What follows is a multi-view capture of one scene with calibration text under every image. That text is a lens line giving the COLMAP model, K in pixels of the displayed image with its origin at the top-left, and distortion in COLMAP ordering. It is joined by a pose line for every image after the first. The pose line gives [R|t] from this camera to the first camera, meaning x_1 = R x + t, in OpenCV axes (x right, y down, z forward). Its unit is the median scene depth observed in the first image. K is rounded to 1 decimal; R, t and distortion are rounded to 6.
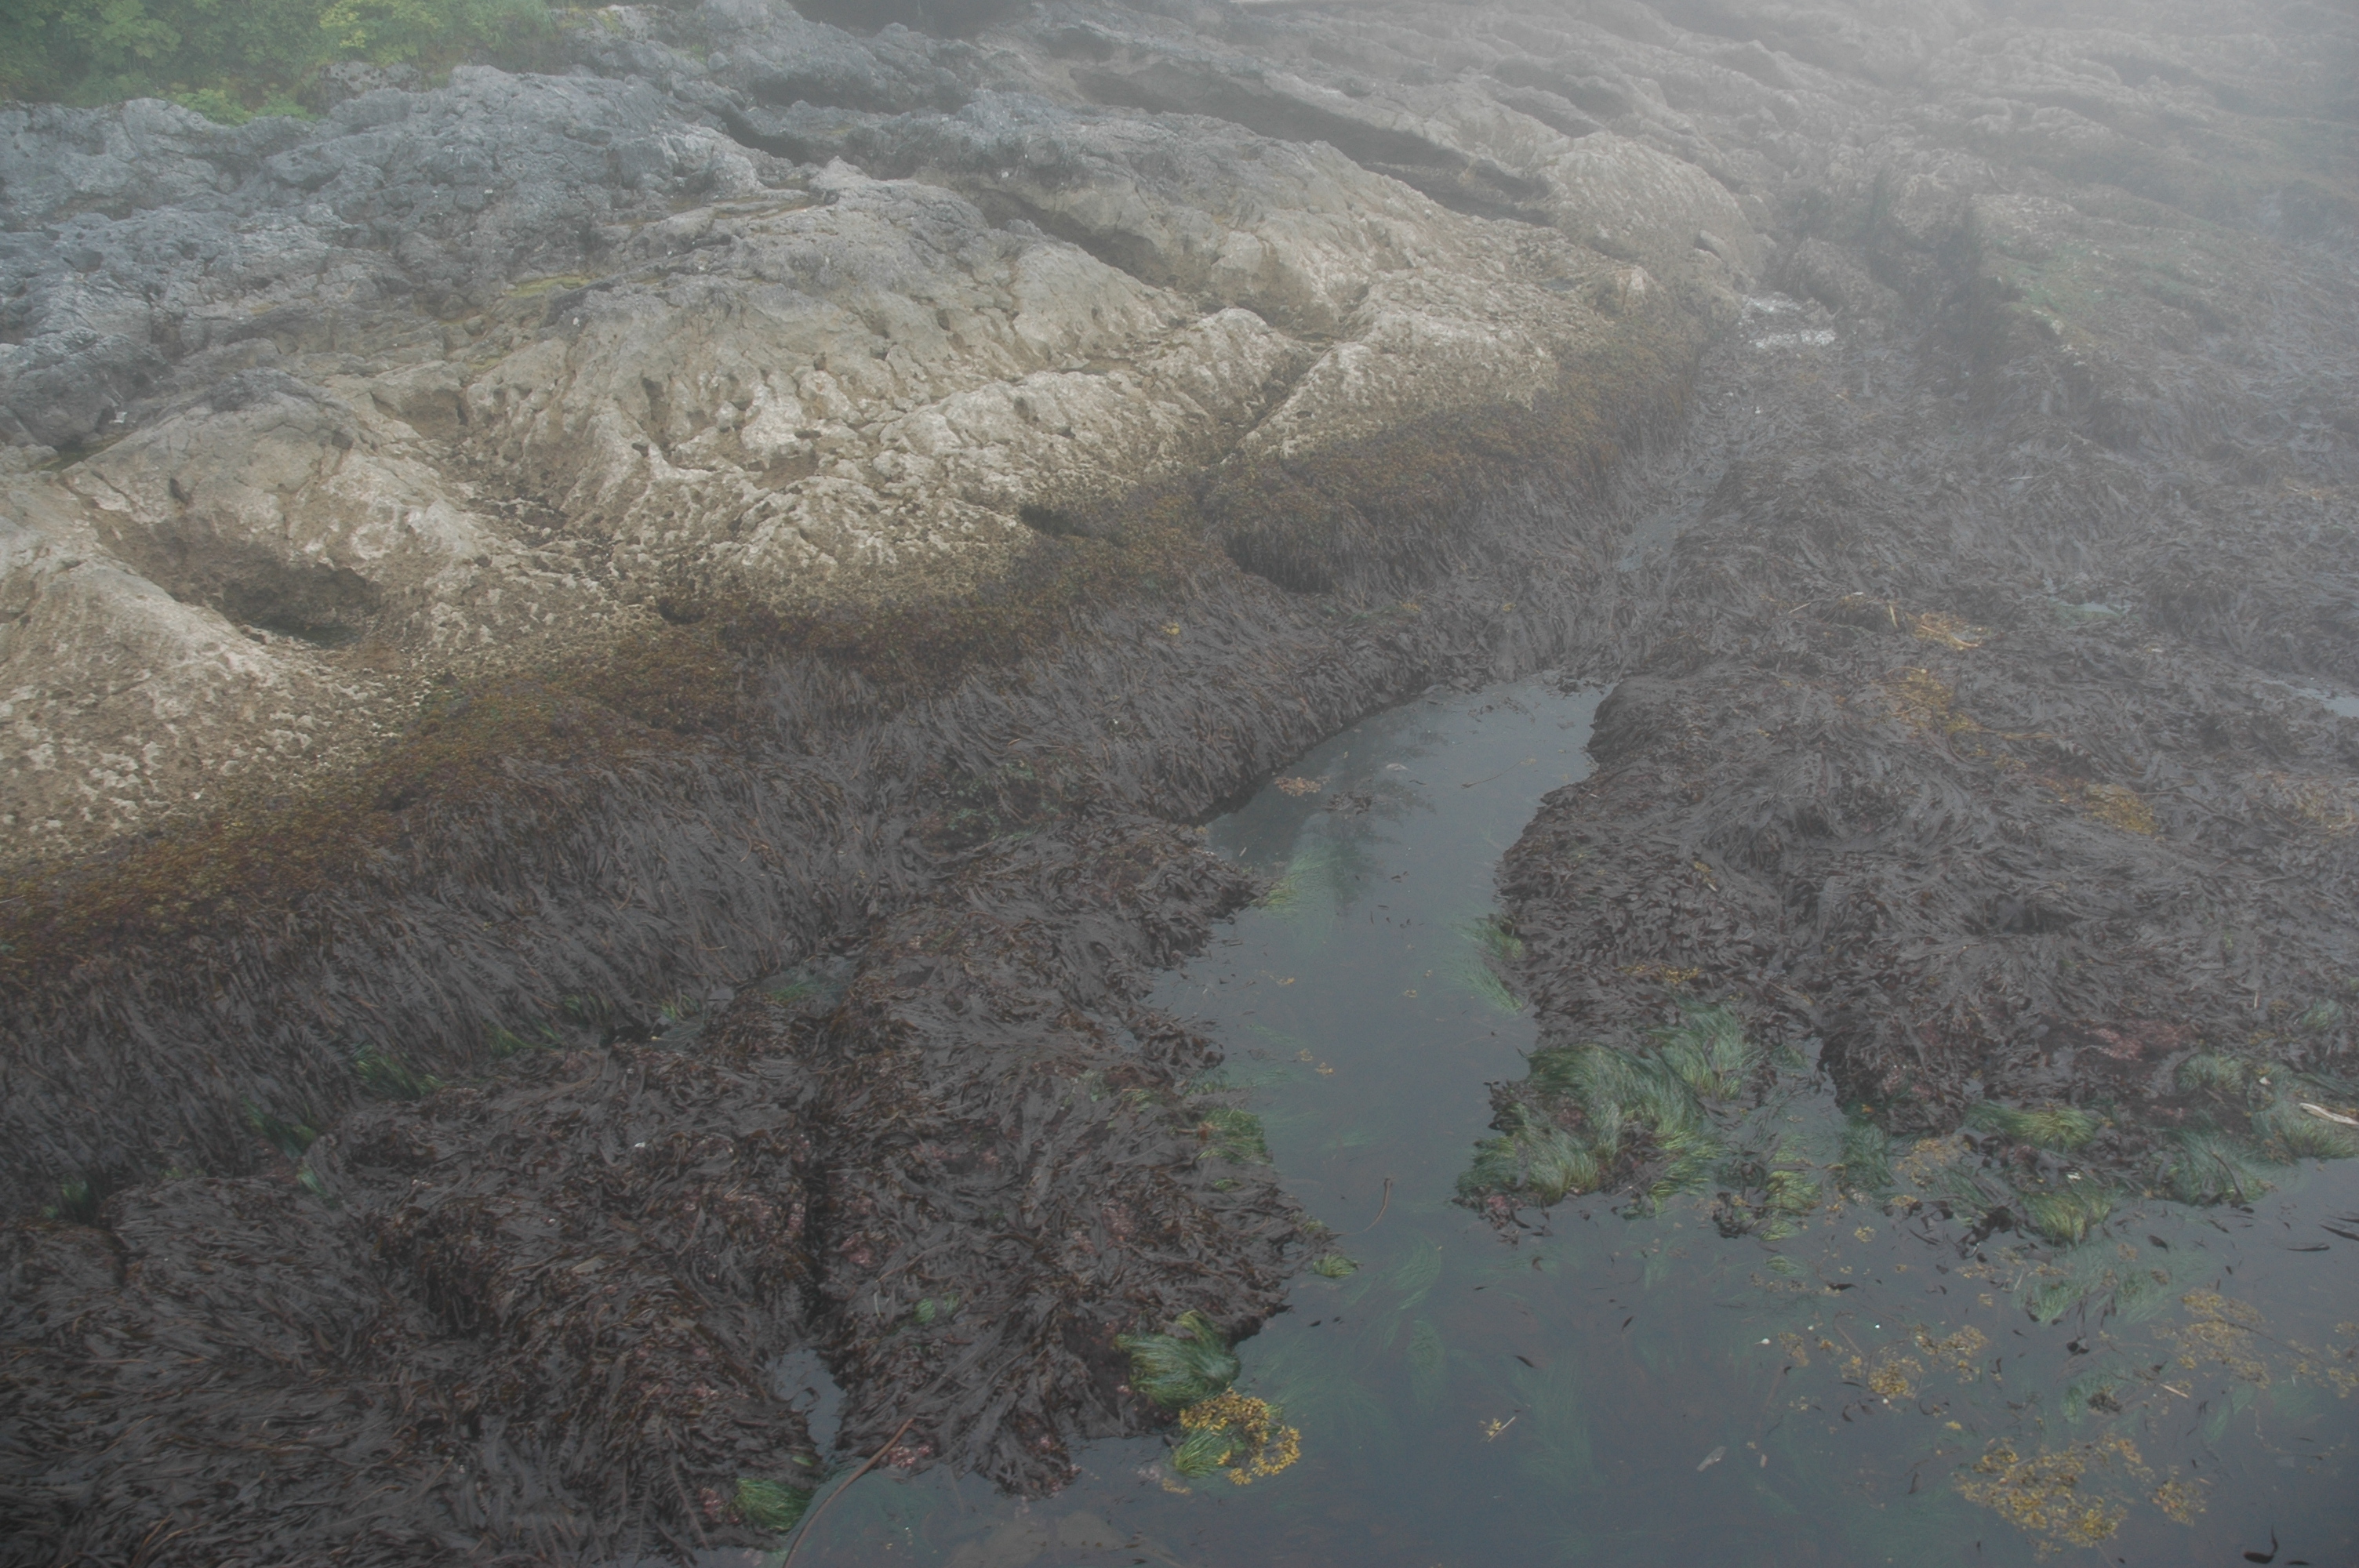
lens RADIAL K [[1839.1, 0, 1179.5], [0, 1839.1, 784.0], [0, 0, 1]] dist [-0.179635, 0.170005]
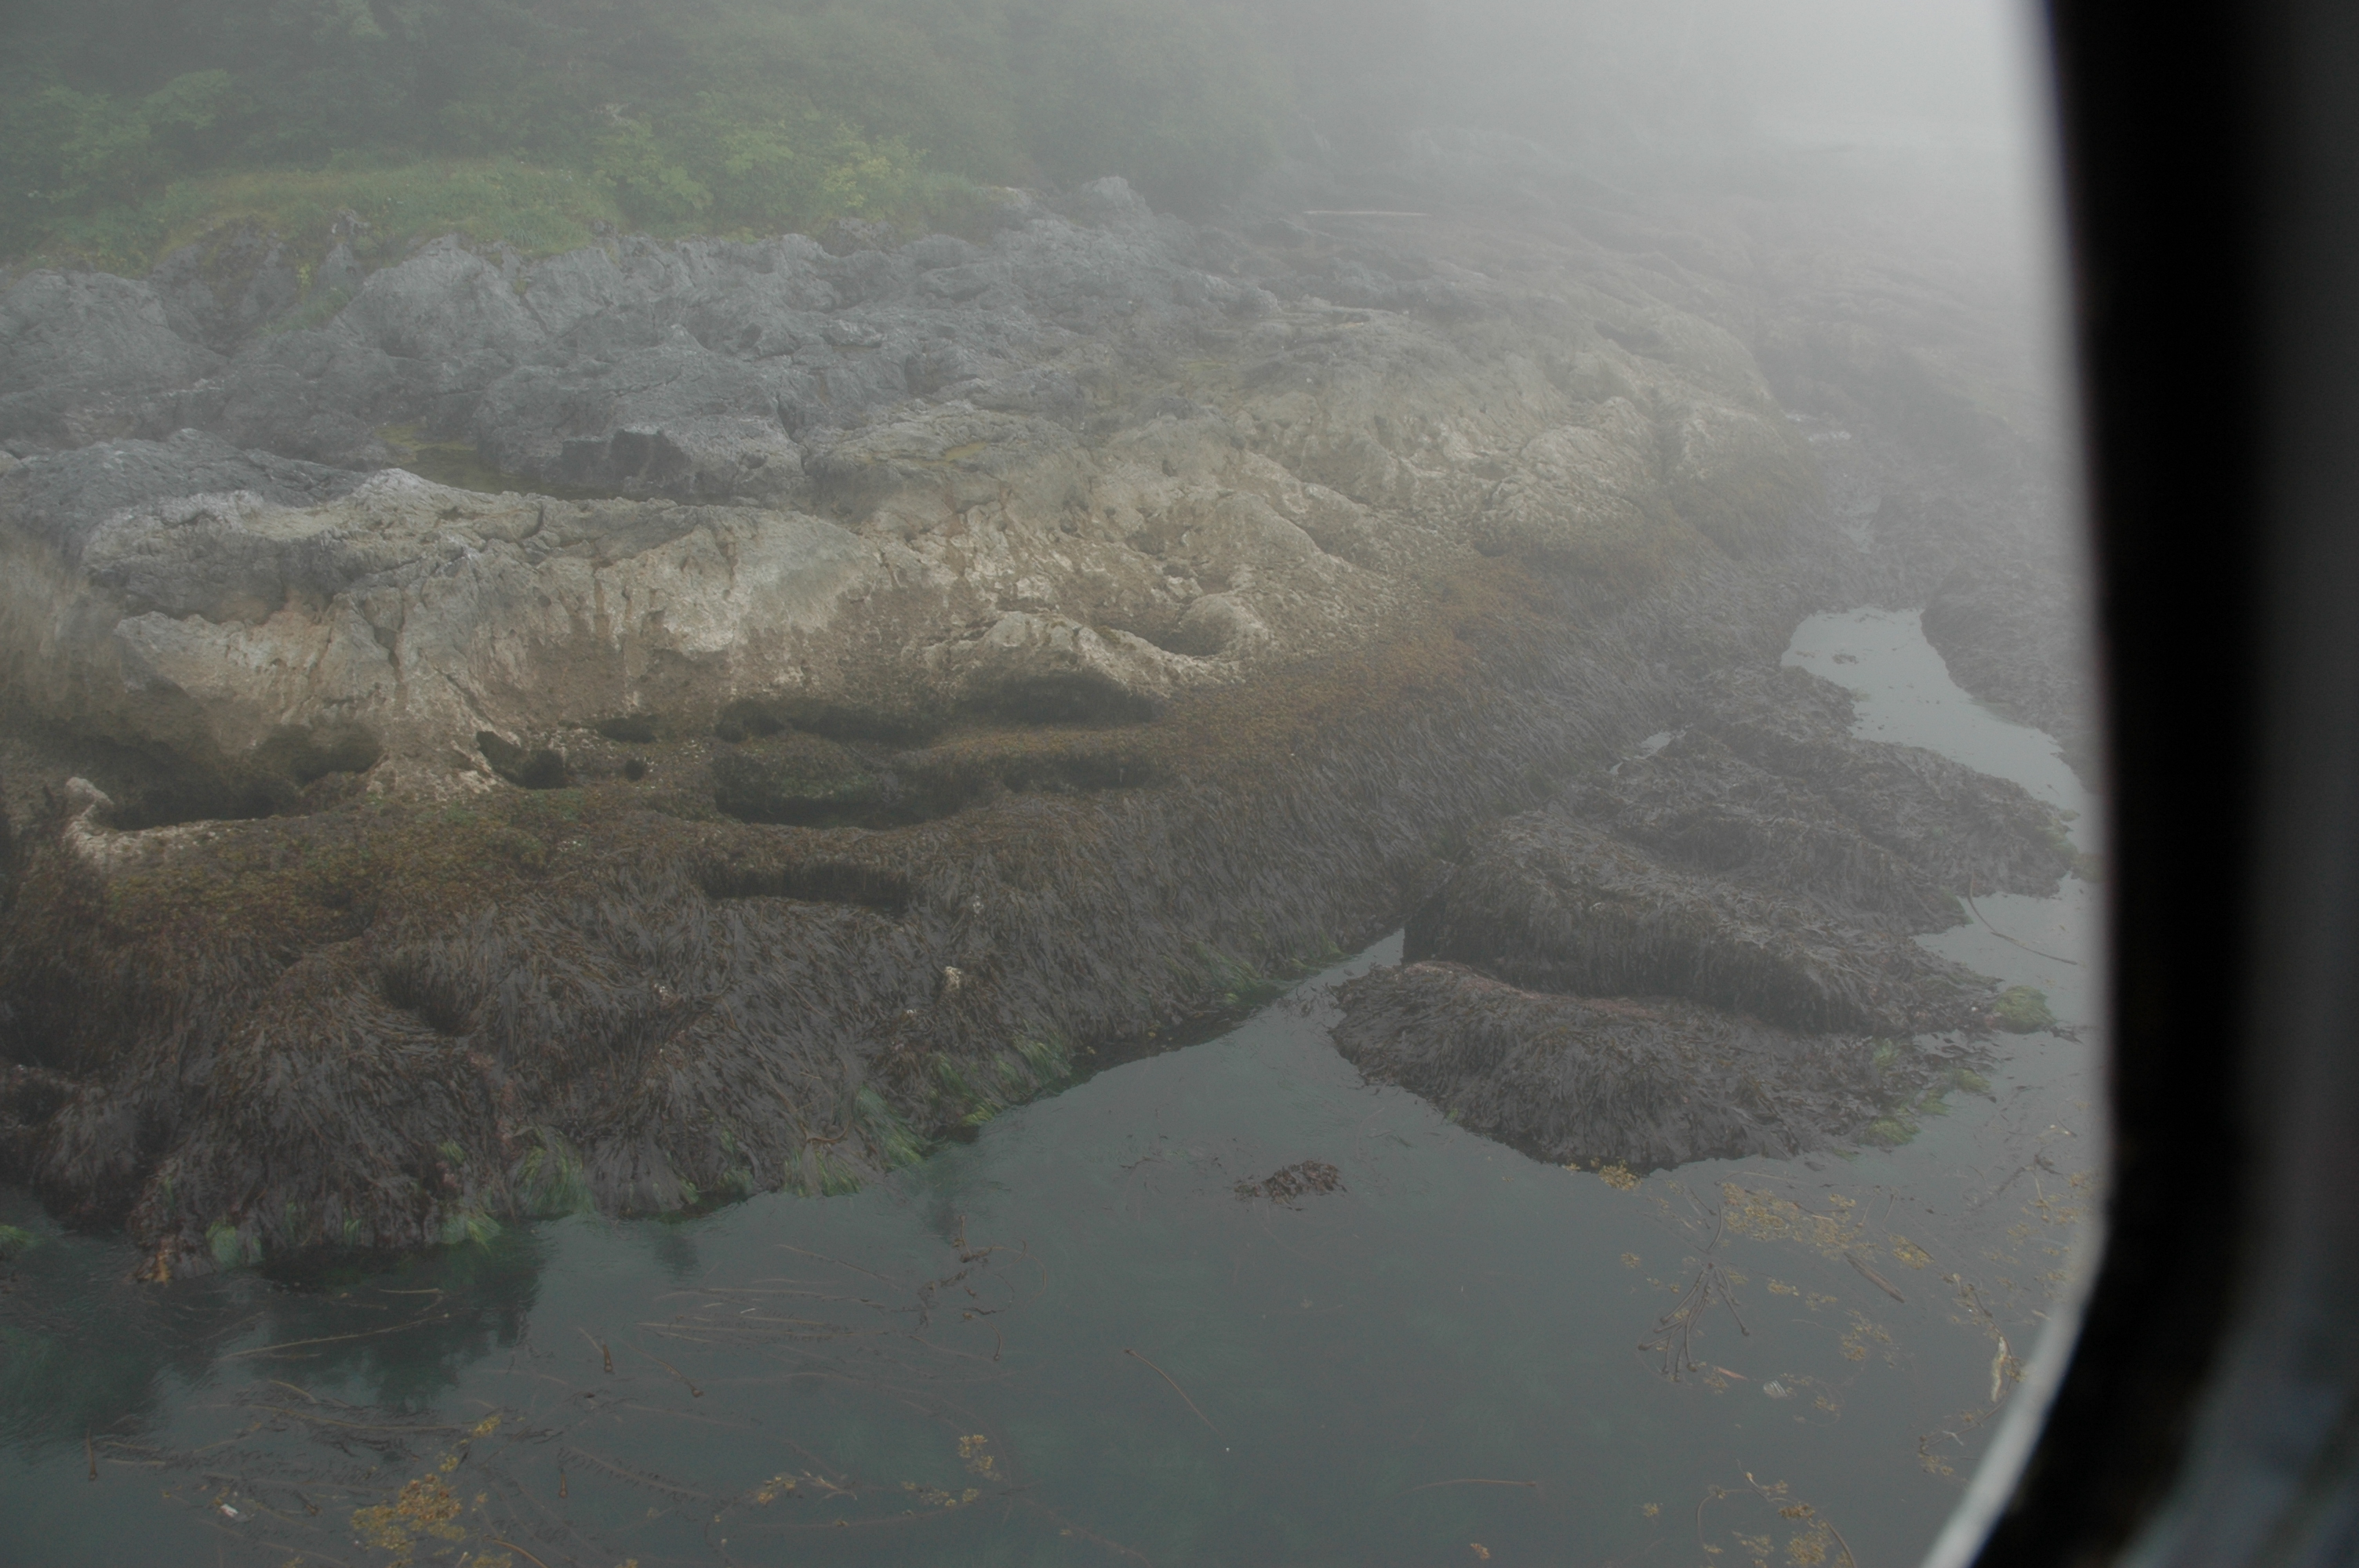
lens RADIAL K [[1839.1, 0, 1179.5], [0, 1839.1, 784.0], [0, 0, 1]] dist [-0.179635, 0.170005]
pose [[0.958467, -0.053785, 0.280086, -0.894970], [0.088231, 0.989800, -0.111857, 0.236355], [-0.271213, 0.131923, 0.953436, -0.374023]]
